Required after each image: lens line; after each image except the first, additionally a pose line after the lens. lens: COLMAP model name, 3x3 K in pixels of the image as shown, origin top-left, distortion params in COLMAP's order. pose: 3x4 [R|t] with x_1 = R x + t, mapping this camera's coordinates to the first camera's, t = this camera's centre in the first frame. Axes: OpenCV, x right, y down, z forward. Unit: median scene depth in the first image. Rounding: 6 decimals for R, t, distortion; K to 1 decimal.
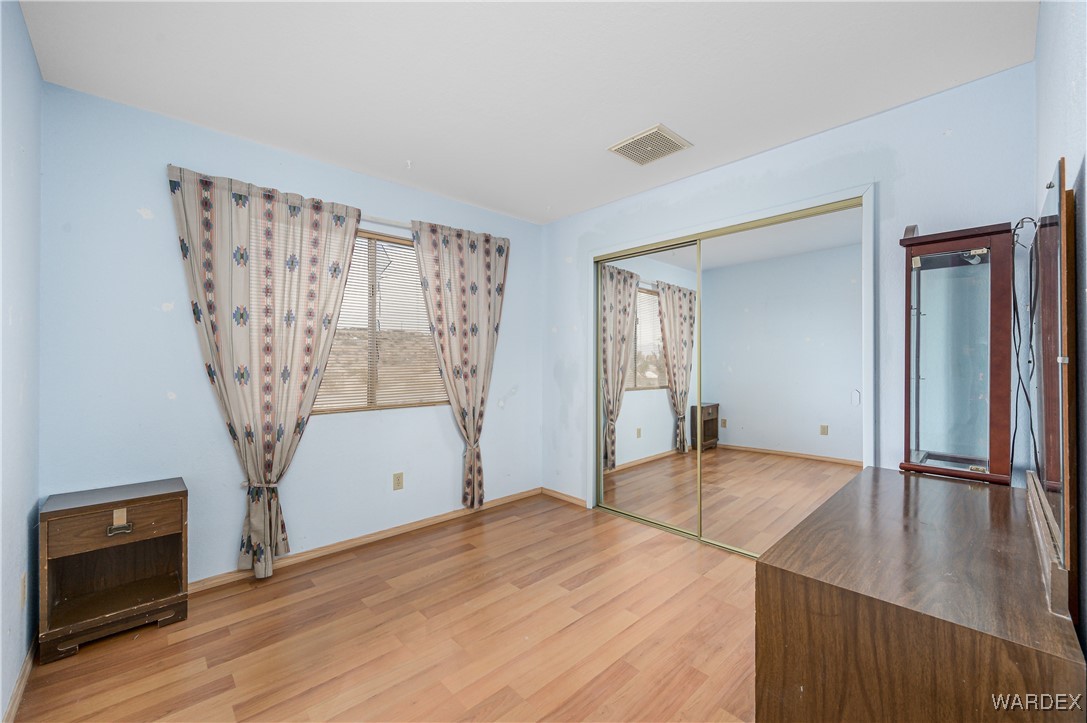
lens RADIAL K [[443.8, 0, 525.7], [0, 443.8, 354.9], [0, 0, 1]] dist [-0.000356, -0.000131]
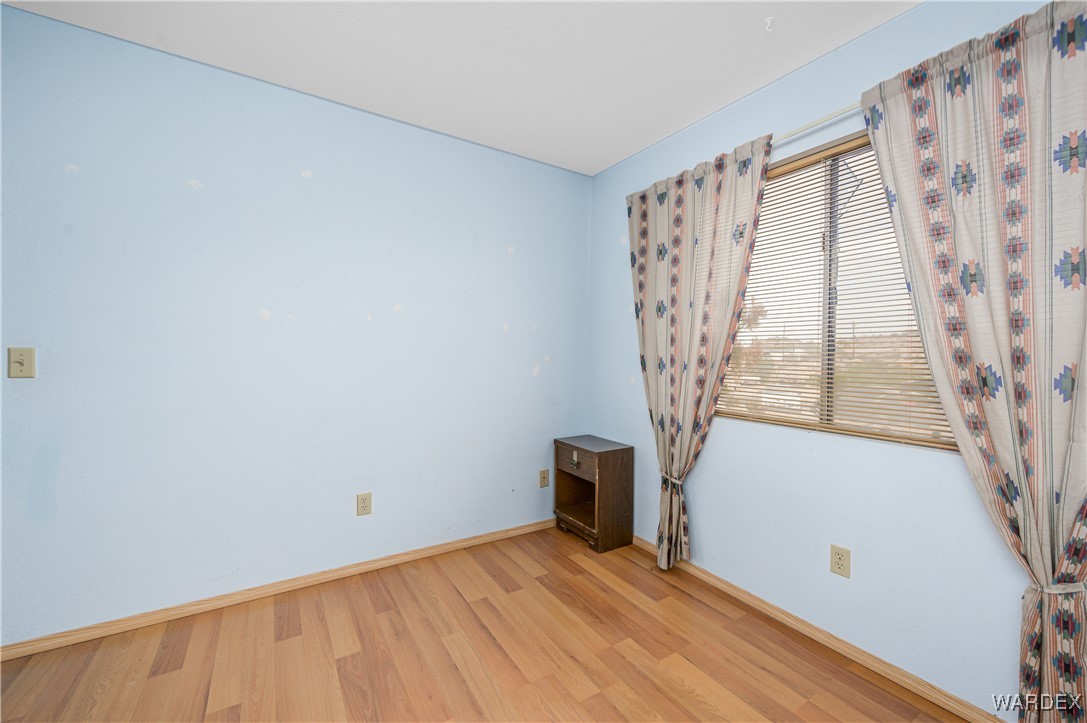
lens RADIAL K [[427.1, 0, 542.4], [0, 427.1, 356.6], [0, 0, 1]] dist [-0.001106, -0.000112]
pose [[-0.155597, 0.007013, -0.987796, 0.382275], [-0.000335, 0.999974, 0.007152, 0.016435], [0.987821, 0.001444, -0.155591, 0.835897]]
